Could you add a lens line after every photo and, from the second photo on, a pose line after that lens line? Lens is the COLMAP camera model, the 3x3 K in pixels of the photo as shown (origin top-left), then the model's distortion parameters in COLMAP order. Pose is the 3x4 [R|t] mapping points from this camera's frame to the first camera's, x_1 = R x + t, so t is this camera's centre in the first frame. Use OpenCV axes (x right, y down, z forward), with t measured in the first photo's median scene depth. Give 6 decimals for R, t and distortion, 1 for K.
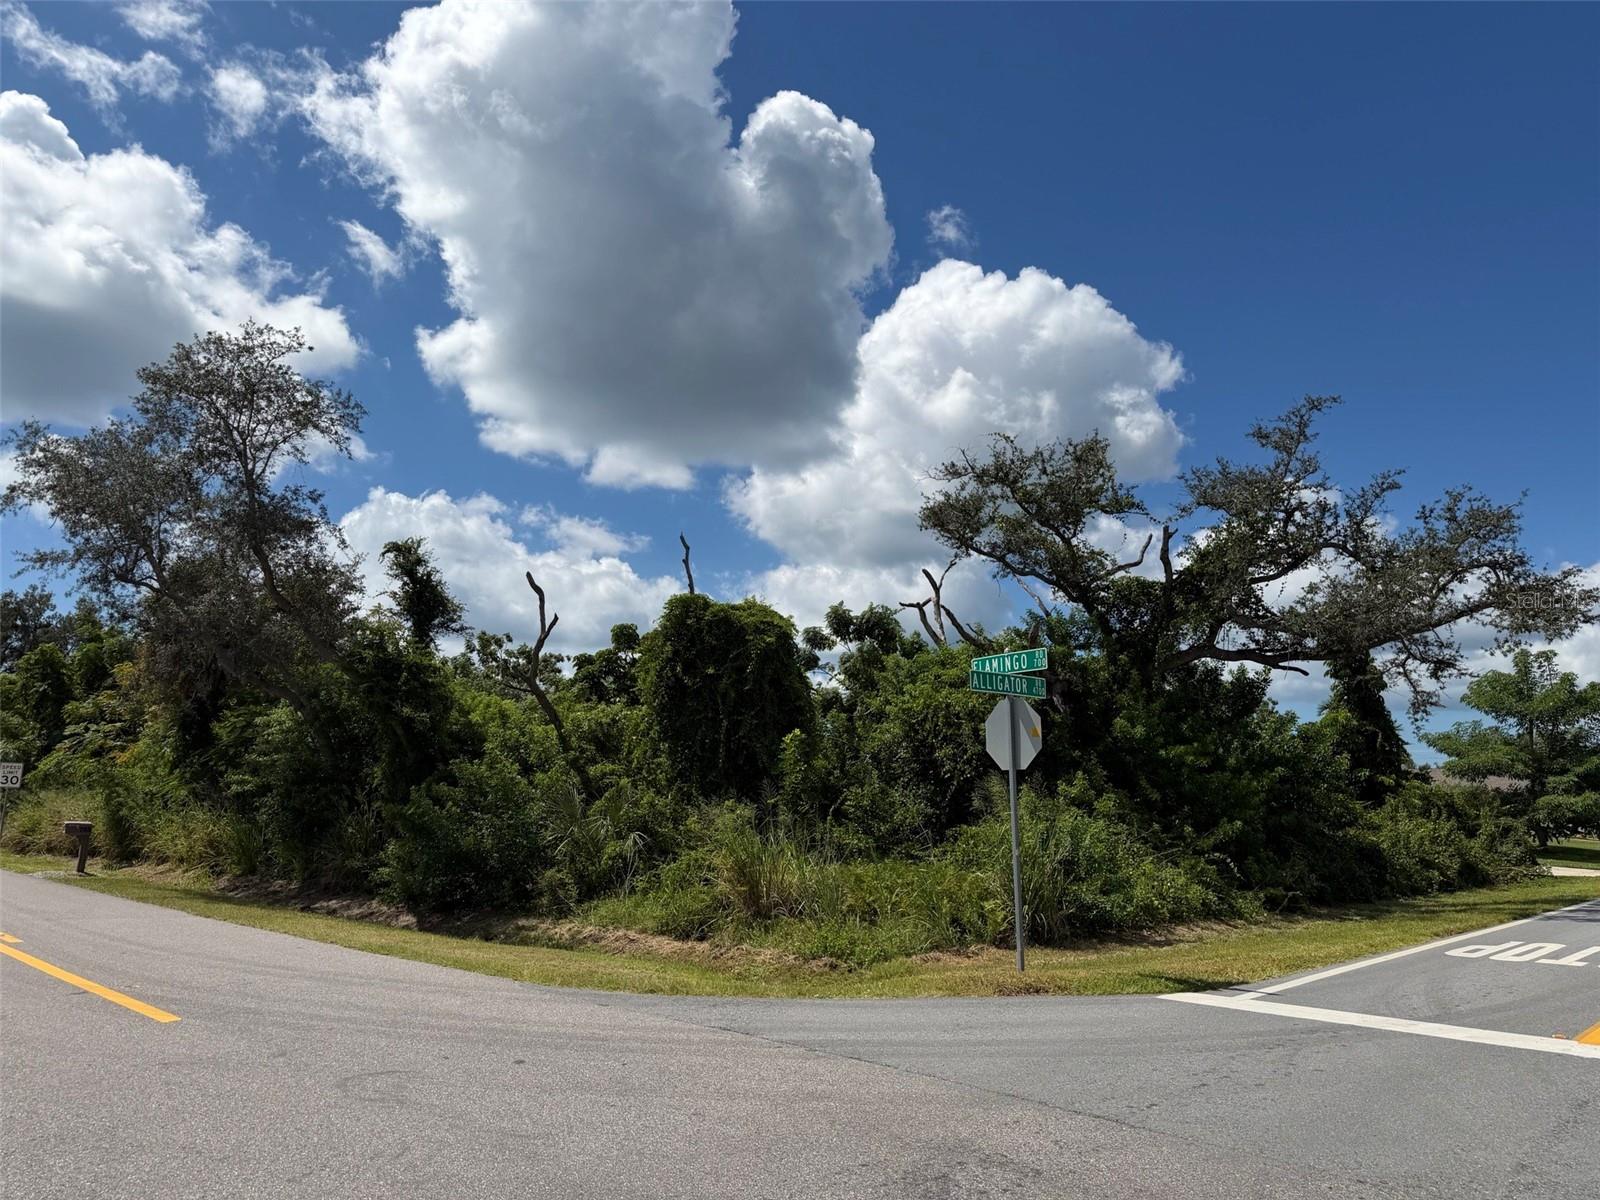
lens RADIAL K [[1069.1, 0, 794.0], [0, 1069.1, 593.0], [0, 0, 1]] dist [0.033430, -0.056313]
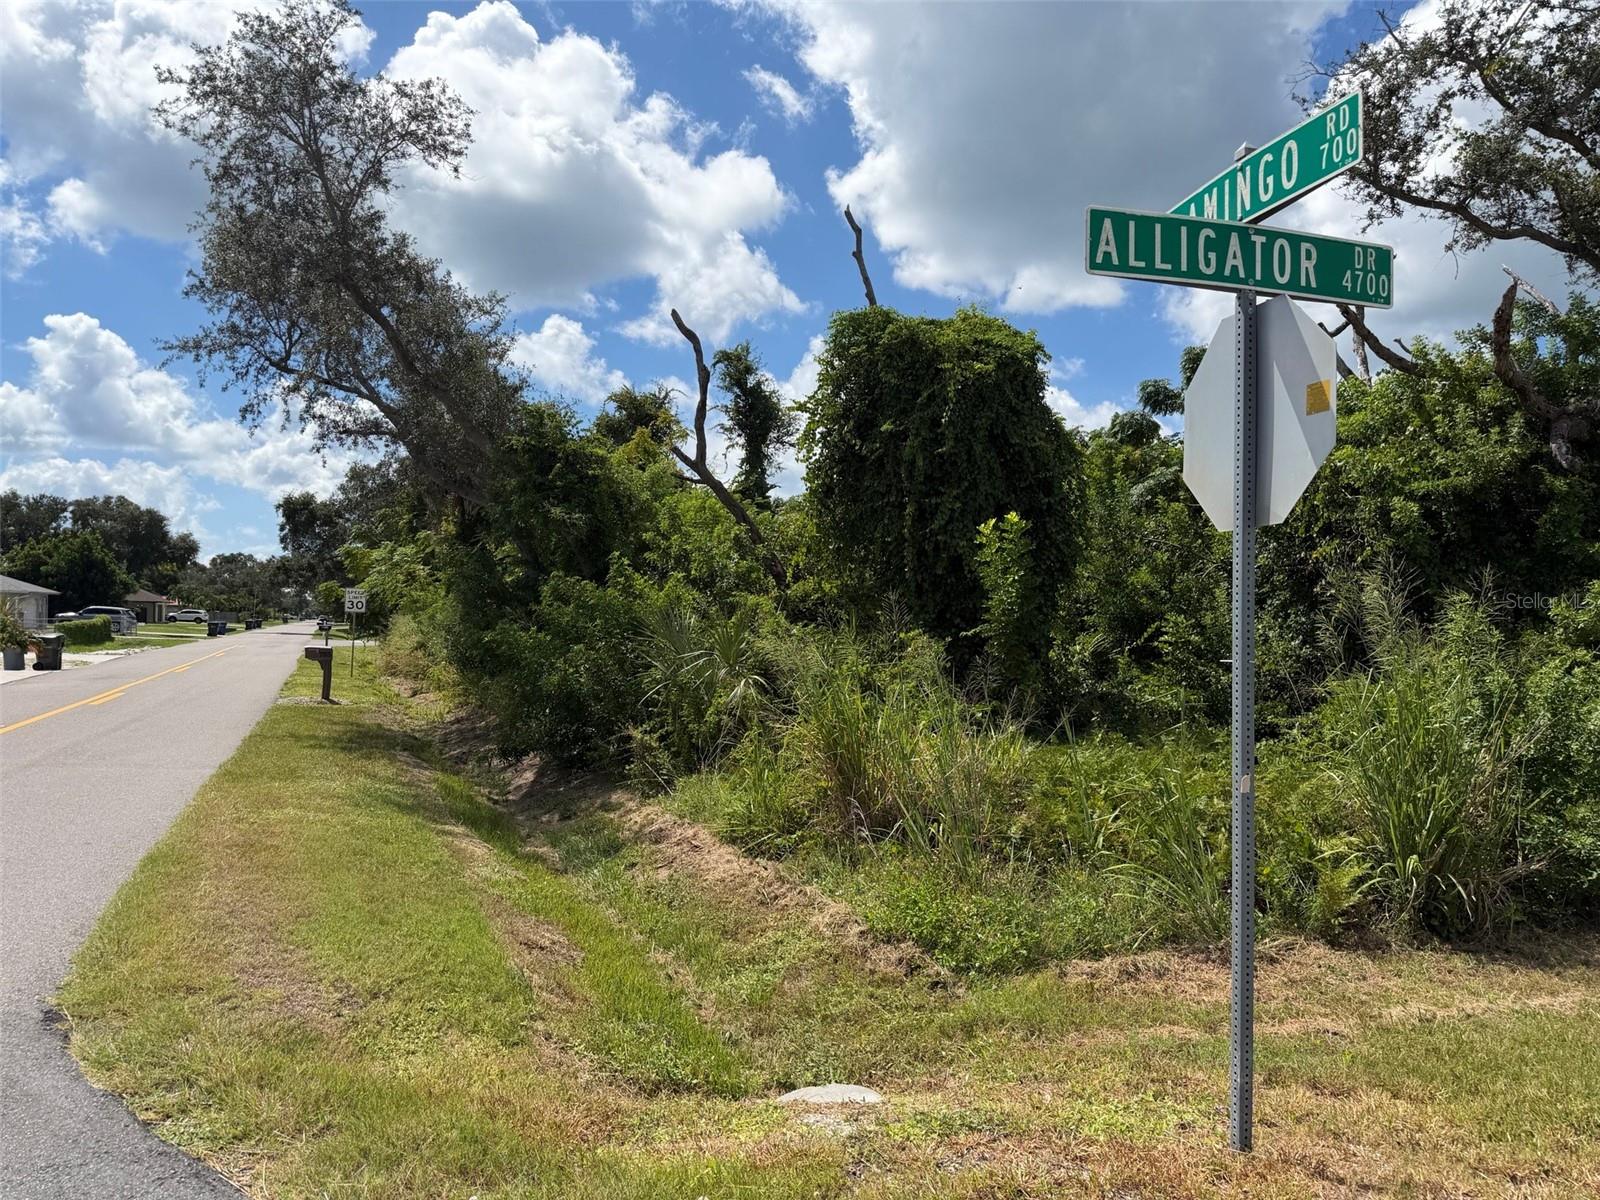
lens RADIAL K [[1069.1, 0, 796.9], [0, 1069.1, 597.9], [0, 0, 1]] dist [0.033430, -0.056313]
pose [[0.916218, -0.006439, -0.400628, 0.121675], [0.067103, 0.988215, 0.137579, 0.081173], [0.395021, -0.152936, 0.905853, 0.391490]]
